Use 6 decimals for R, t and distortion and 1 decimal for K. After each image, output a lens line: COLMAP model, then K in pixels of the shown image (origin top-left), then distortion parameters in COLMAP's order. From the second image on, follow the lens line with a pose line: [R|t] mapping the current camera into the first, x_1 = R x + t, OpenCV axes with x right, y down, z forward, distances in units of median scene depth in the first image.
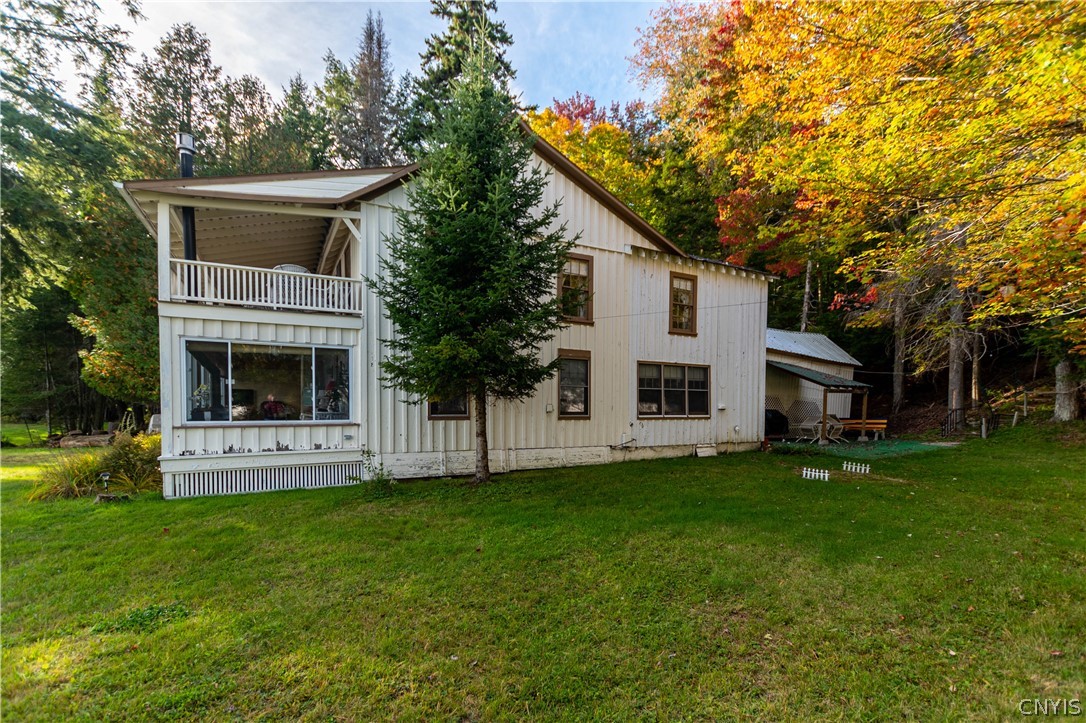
lens RADIAL K [[465.1, 0, 526.9], [0, 465.1, 419.3], [0, 0, 1]] dist [0.002016, -0.001205]
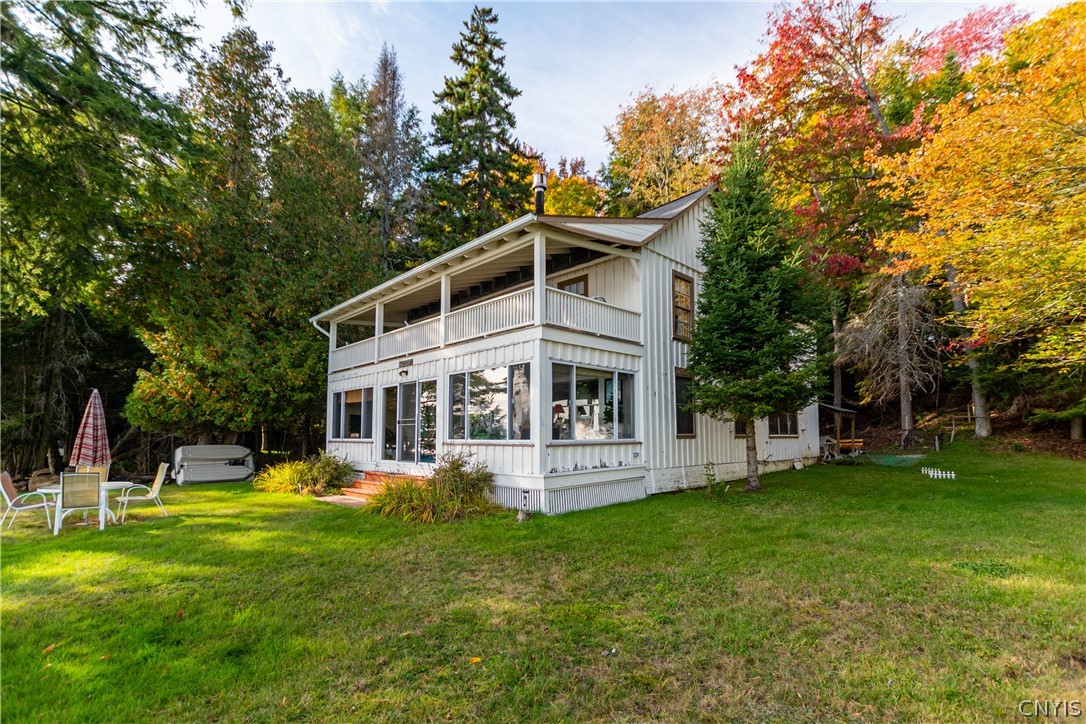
lens RADIAL K [[465.1, 0, 526.9], [0, 465.1, 419.8], [0, 0, 1]] dist [0.002016, -0.001205]
pose [[0.966651, -0.004195, 0.256065, -0.452551], [0.021160, 0.997755, -0.063537, 0.010464], [-0.255223, 0.066836, 0.964569, 0.006339]]
